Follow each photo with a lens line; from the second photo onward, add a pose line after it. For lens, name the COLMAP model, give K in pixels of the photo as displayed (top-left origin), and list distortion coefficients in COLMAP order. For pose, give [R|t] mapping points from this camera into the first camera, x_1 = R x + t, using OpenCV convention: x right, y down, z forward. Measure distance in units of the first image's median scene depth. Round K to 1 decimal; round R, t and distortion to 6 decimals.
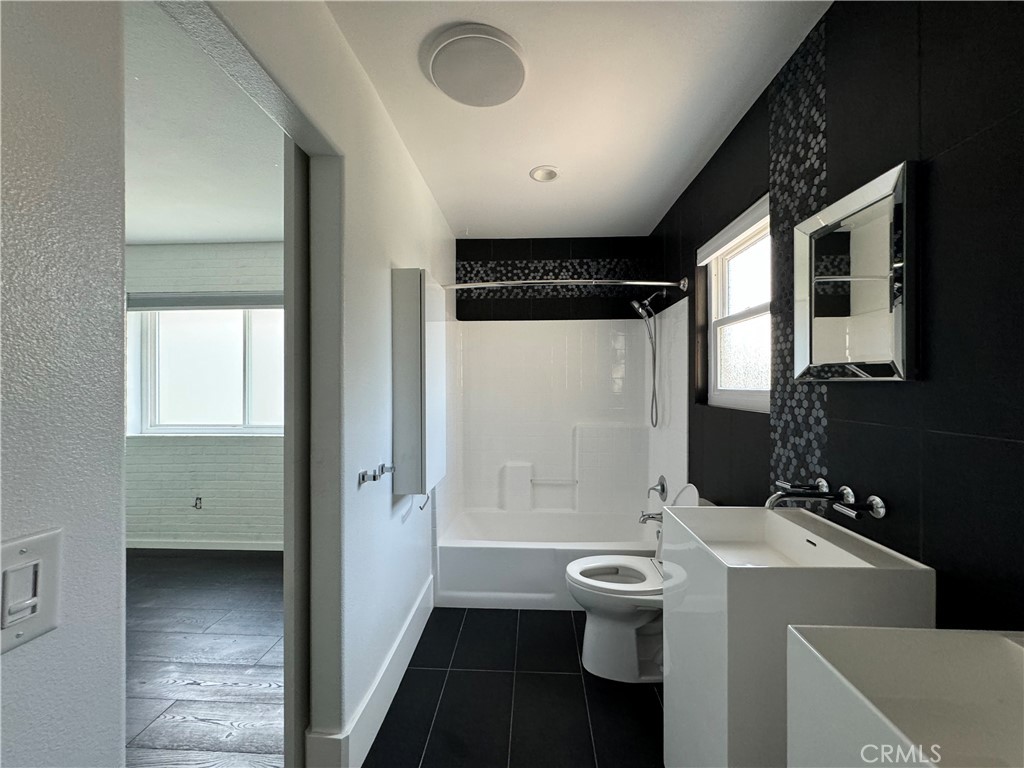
lens RADIAL K [[407.8, 0, 512.0], [0, 407.8, 384.0], [0, 0, 1]] dist [-0.002035, -0.000397]
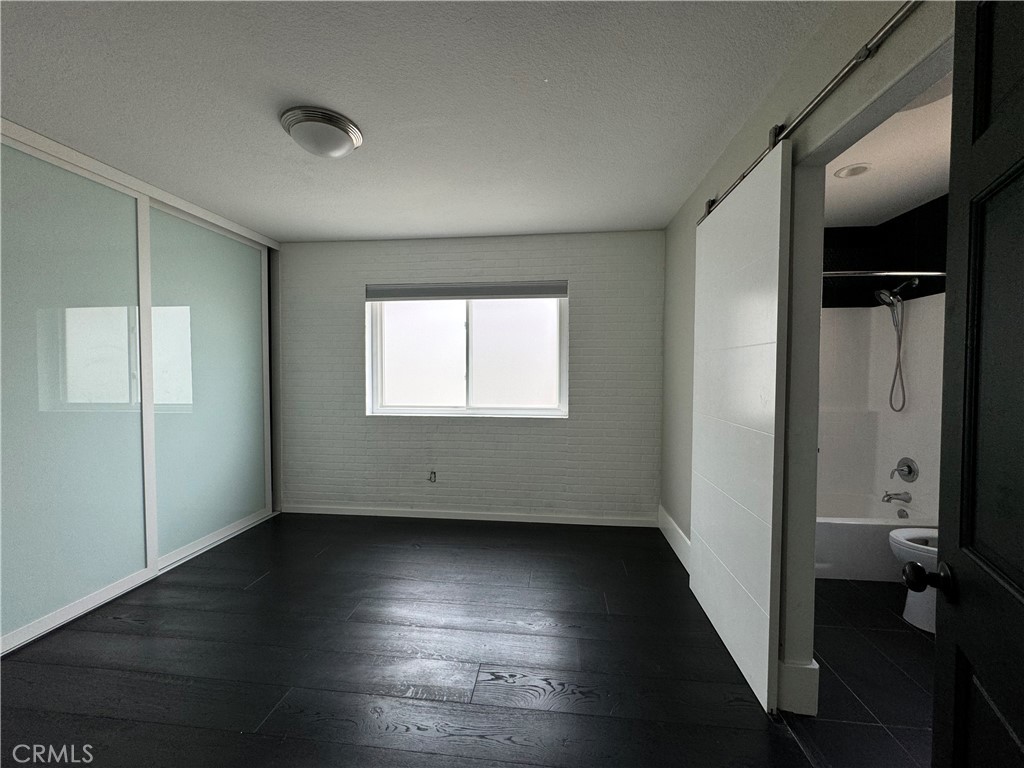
lens RADIAL K [[407.8, 0, 512.0], [0, 407.8, 384.0], [0, 0, 1]] dist [-0.002035, -0.000397]
pose [[0.998285, 0.008178, -0.057959, -0.496664], [-0.007180, 0.999823, 0.017413, 0.022192], [0.058091, -0.016967, 0.998167, -0.080287]]
